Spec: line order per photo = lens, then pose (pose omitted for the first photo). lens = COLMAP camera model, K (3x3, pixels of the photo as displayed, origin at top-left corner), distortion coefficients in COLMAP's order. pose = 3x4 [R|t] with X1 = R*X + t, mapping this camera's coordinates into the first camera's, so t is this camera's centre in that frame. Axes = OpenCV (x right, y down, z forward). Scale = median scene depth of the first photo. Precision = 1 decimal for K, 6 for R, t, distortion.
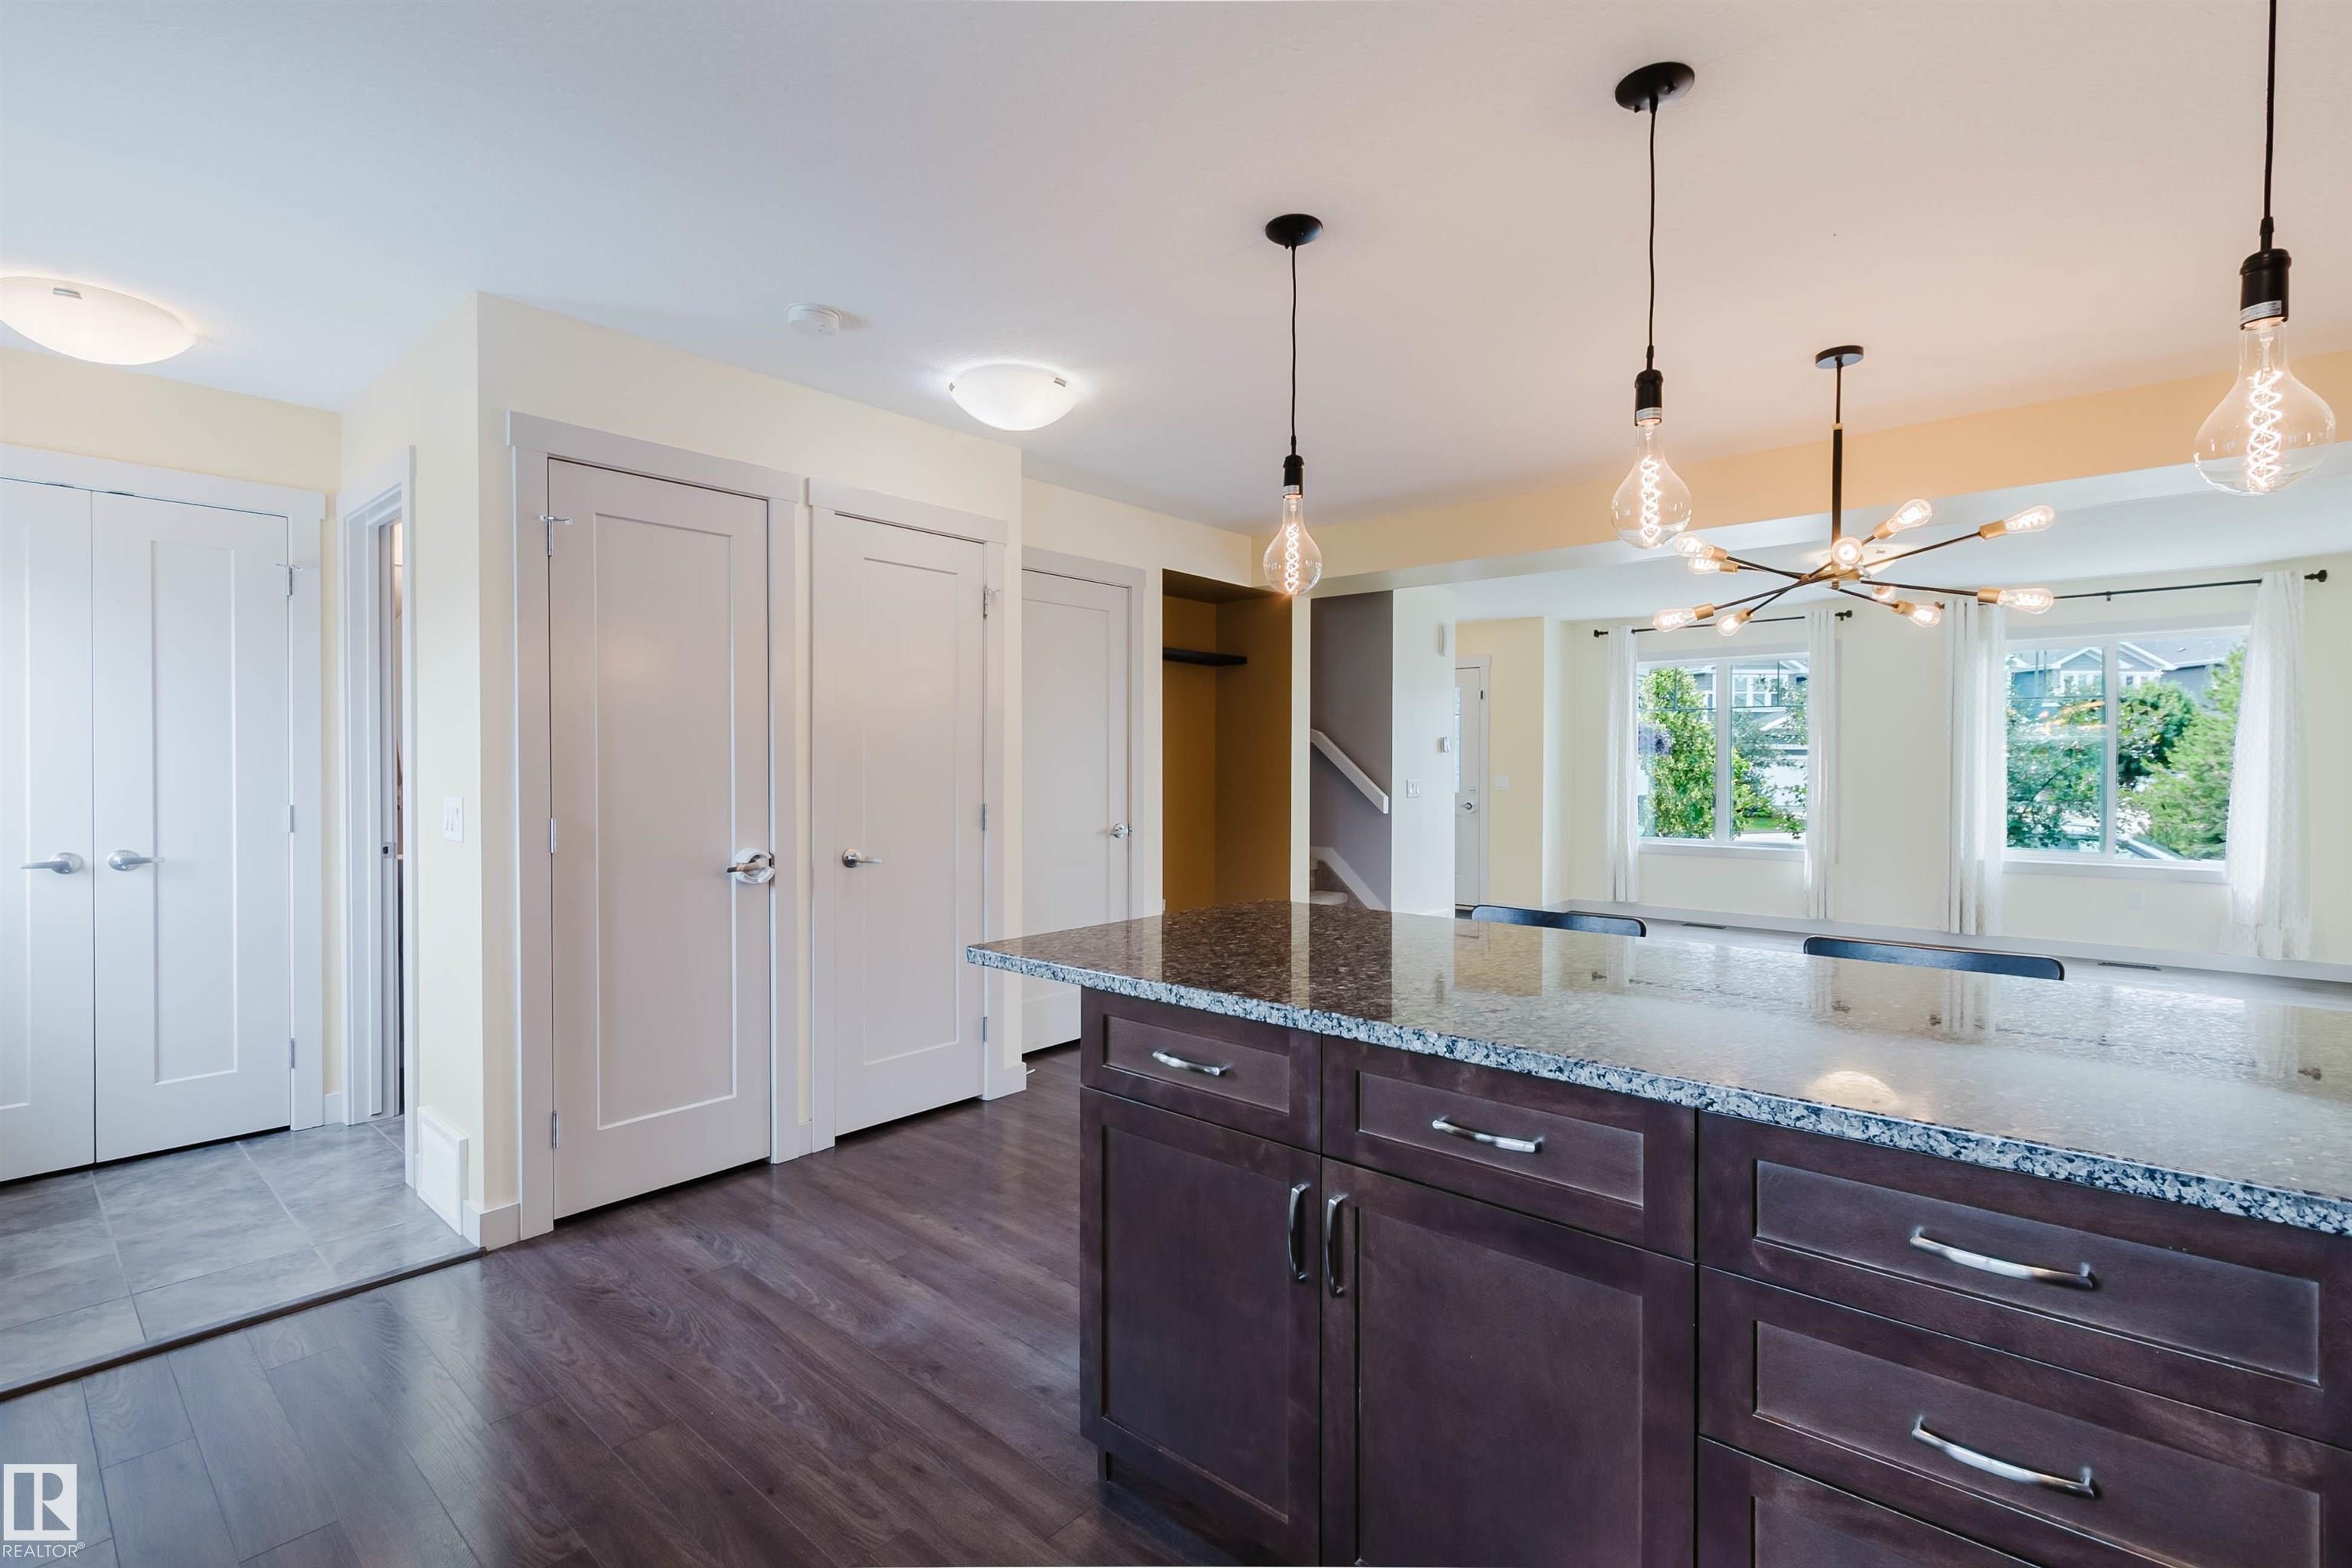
lens RADIAL K [[1067.3, 0, 1179.0], [0, 1067.3, 777.4], [0, 0, 1]] dist [0.004320, -0.000923]
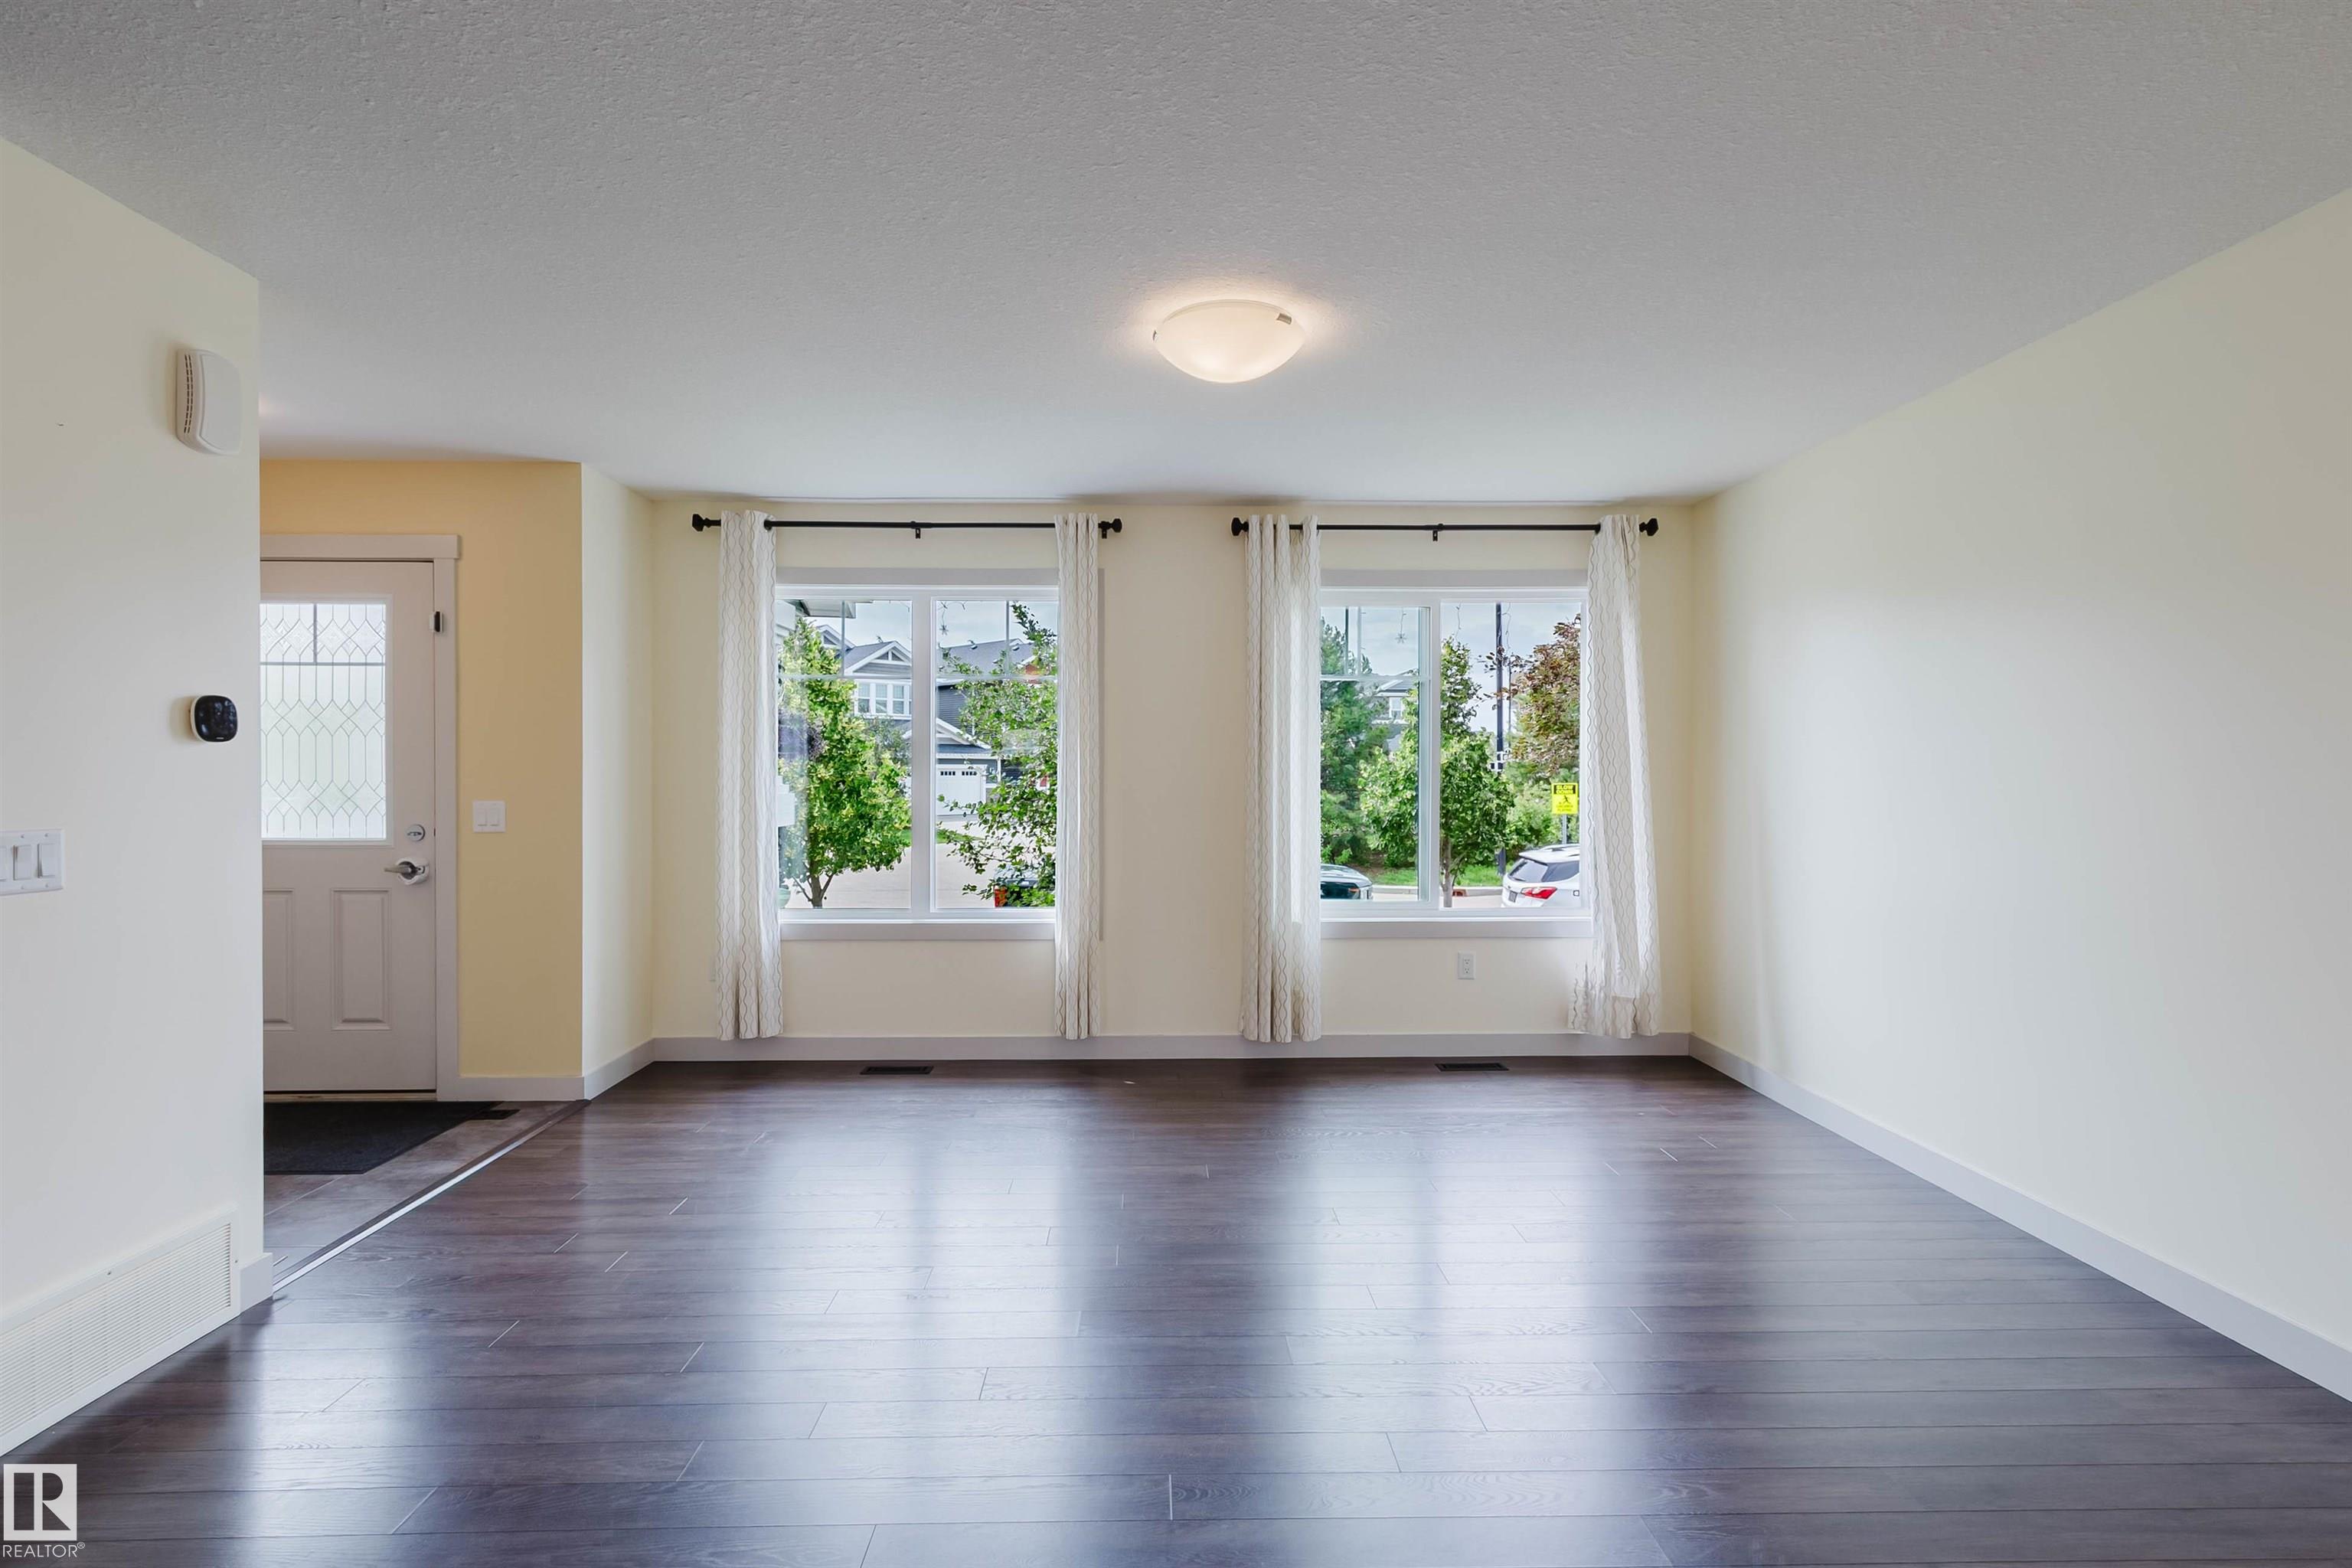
lens RADIAL K [[1126.4, 0, 1174.6], [0, 1126.4, 780.2], [0, 0, 1]] dist [0.002061, 0.000449]
pose [[0.737157, -0.004273, 0.675708, 0.194990], [0.007214, 0.999973, -0.001547, -0.007504], [-0.675683, 0.006014, 0.737168, 0.451145]]
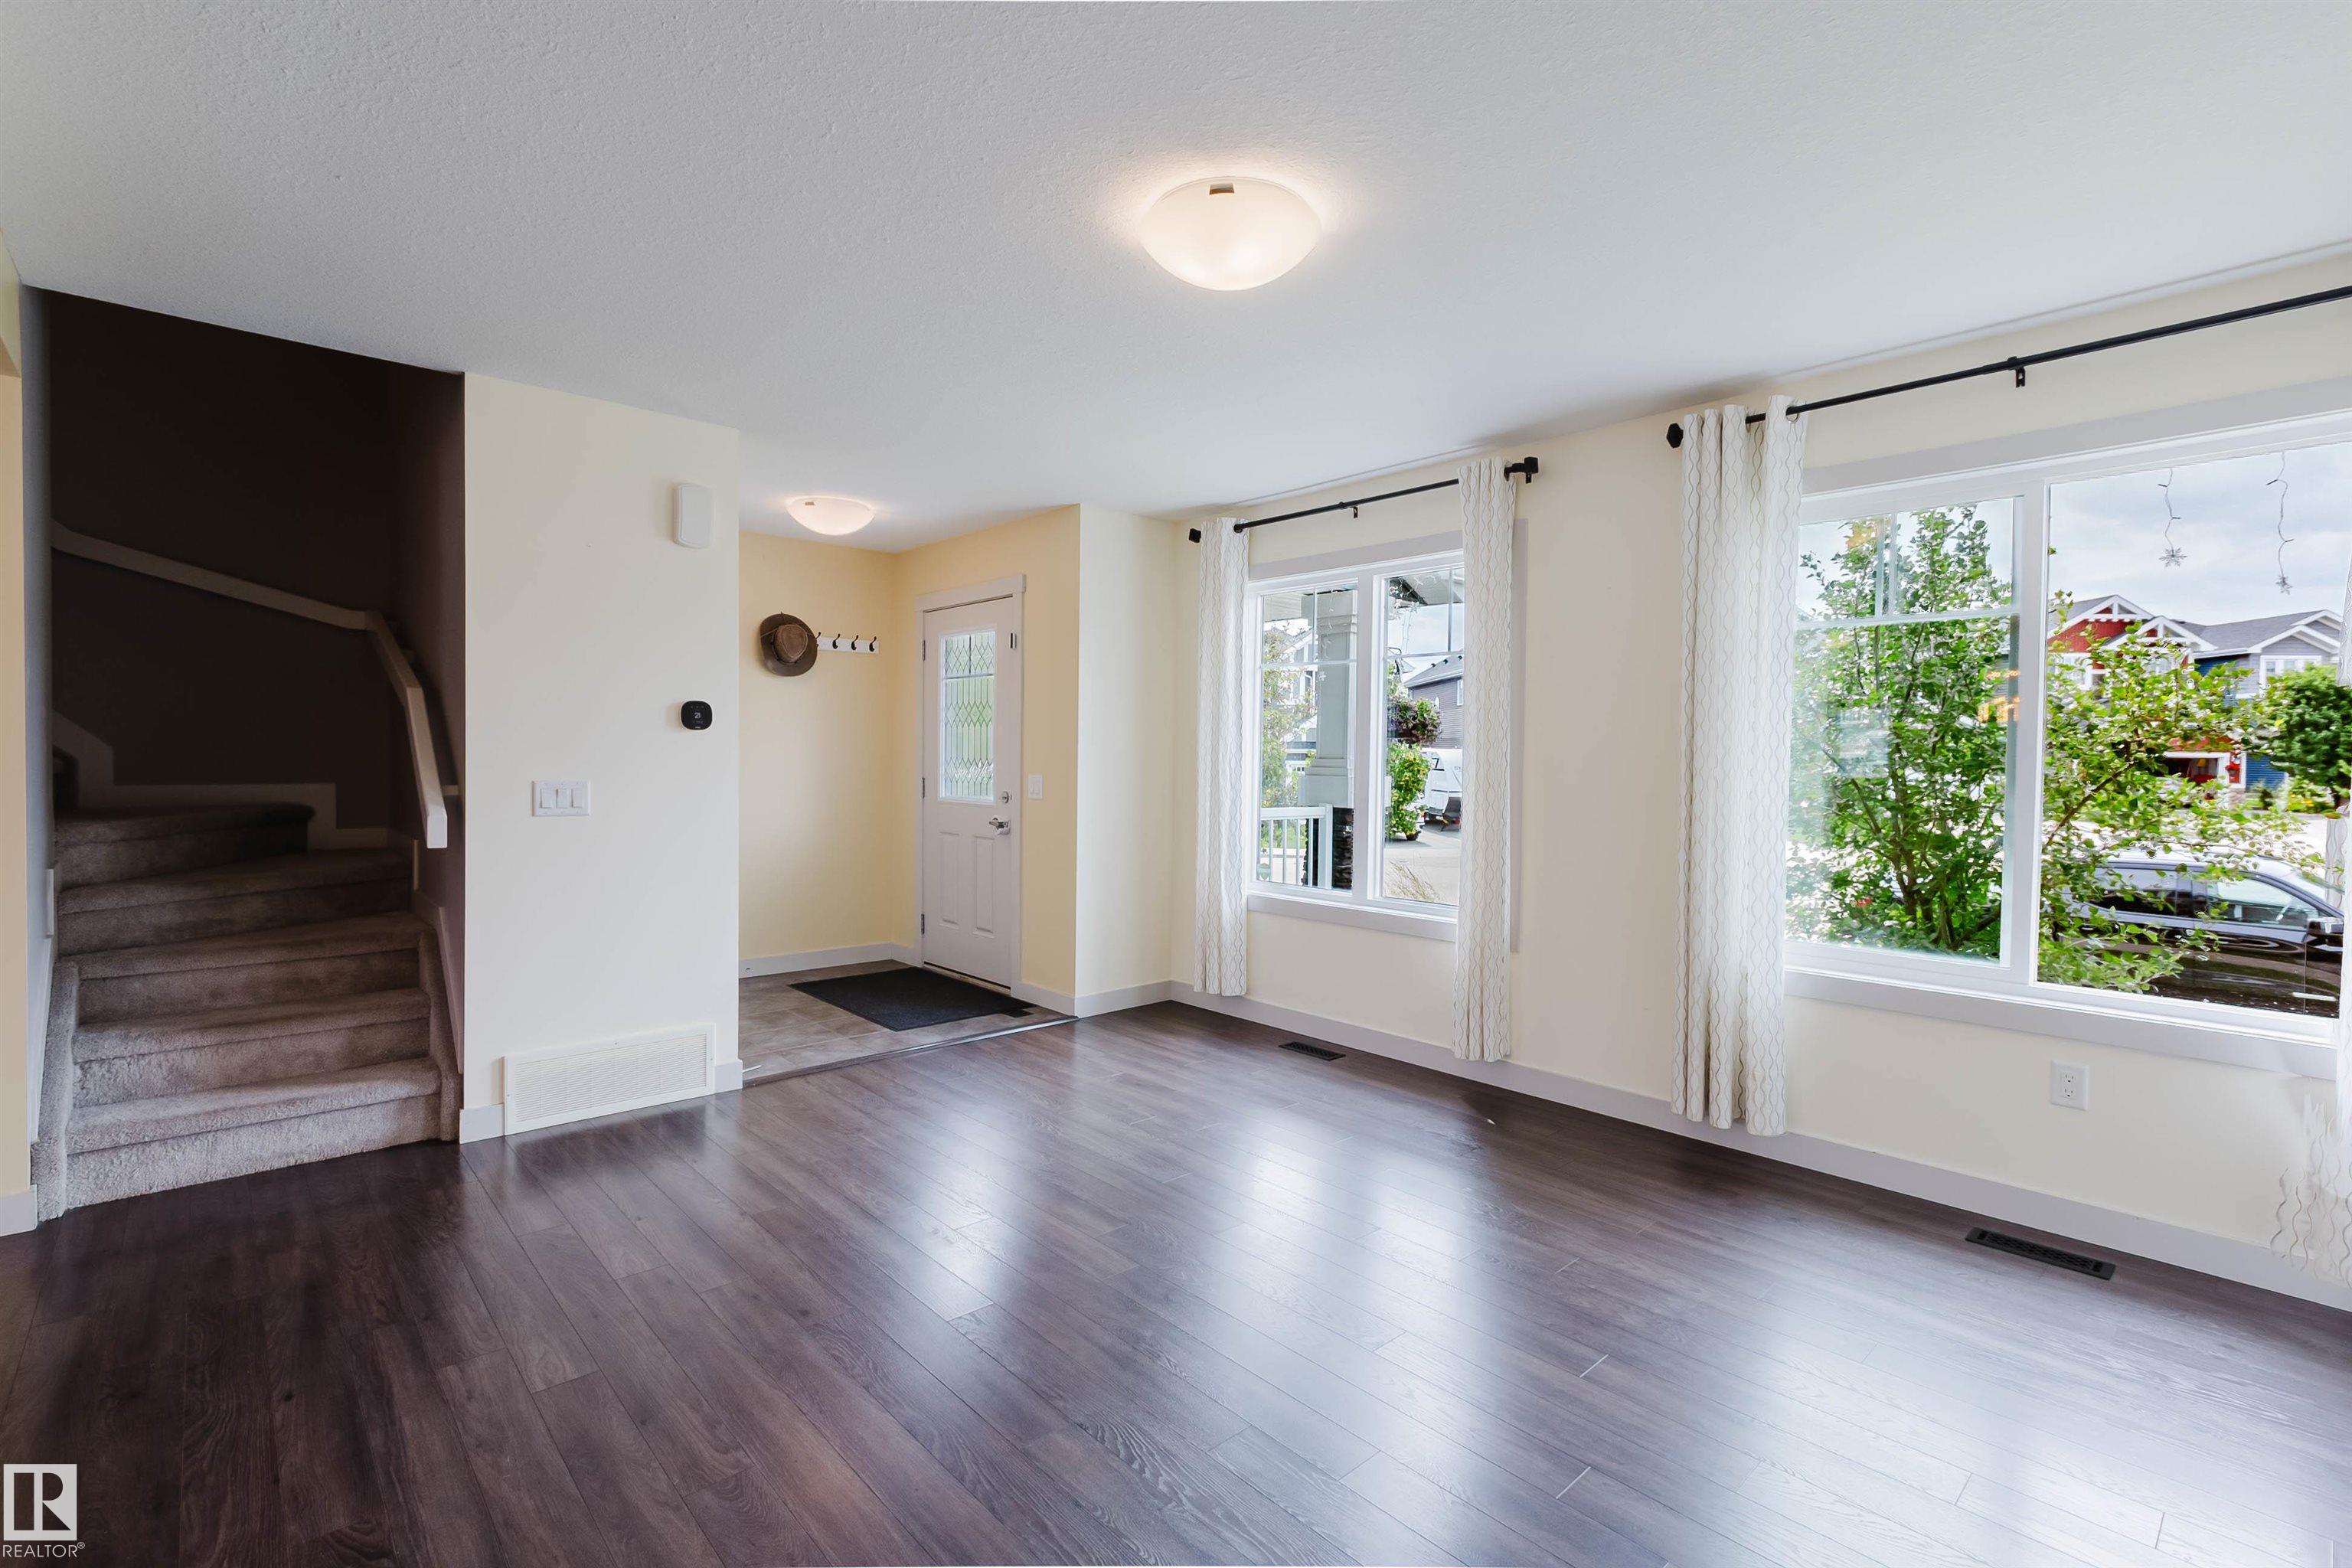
lens RADIAL K [[1067.3, 0, 1182.9], [0, 1067.3, 770.7], [0, 0, 1]] dist [0.004320, -0.000923]
pose [[0.993785, 0.012395, -0.110623, 0.457418], [-0.012227, 0.999923, 0.002196, -0.006040], [0.110642, -0.000830, 0.993860, 0.420105]]
